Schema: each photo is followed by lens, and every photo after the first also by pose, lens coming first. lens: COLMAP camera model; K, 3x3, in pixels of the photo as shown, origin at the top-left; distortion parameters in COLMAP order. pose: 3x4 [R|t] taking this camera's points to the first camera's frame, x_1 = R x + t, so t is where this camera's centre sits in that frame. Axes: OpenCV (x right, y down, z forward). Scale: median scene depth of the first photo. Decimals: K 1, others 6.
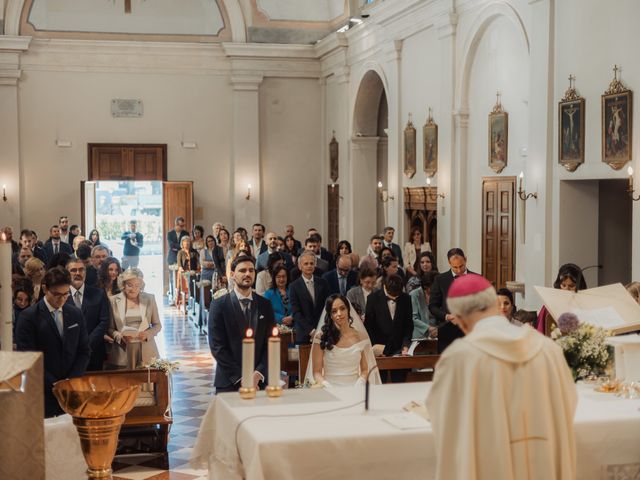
lens RADIAL K [[1077.1, 0, 320.0], [0, 1077.1, 240.0], [0, 0, 1]] dist [0.007497, 0.059582]
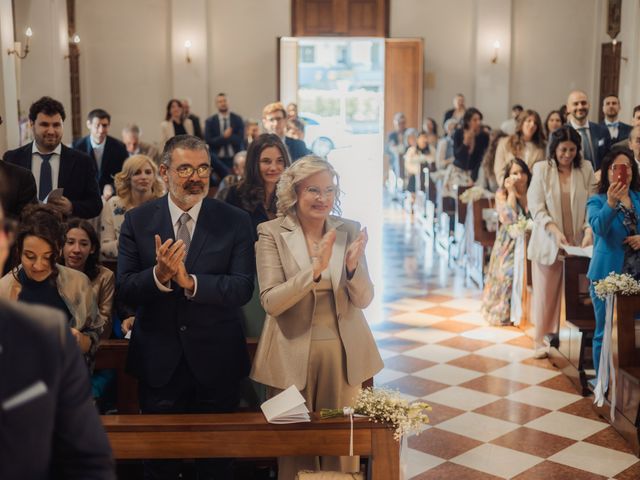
lens RADIAL K [[1077.1, 0, 320.0], [0, 1077.1, 240.0], [0, 0, 1]] dist [0.007497, 0.059582]
pose [[0.979735, 0.033884, -0.197409, -0.041850], [-0.012099, 0.993799, 0.110530, 0.005459], [0.199930, -0.105902, 0.974070, 0.275001]]
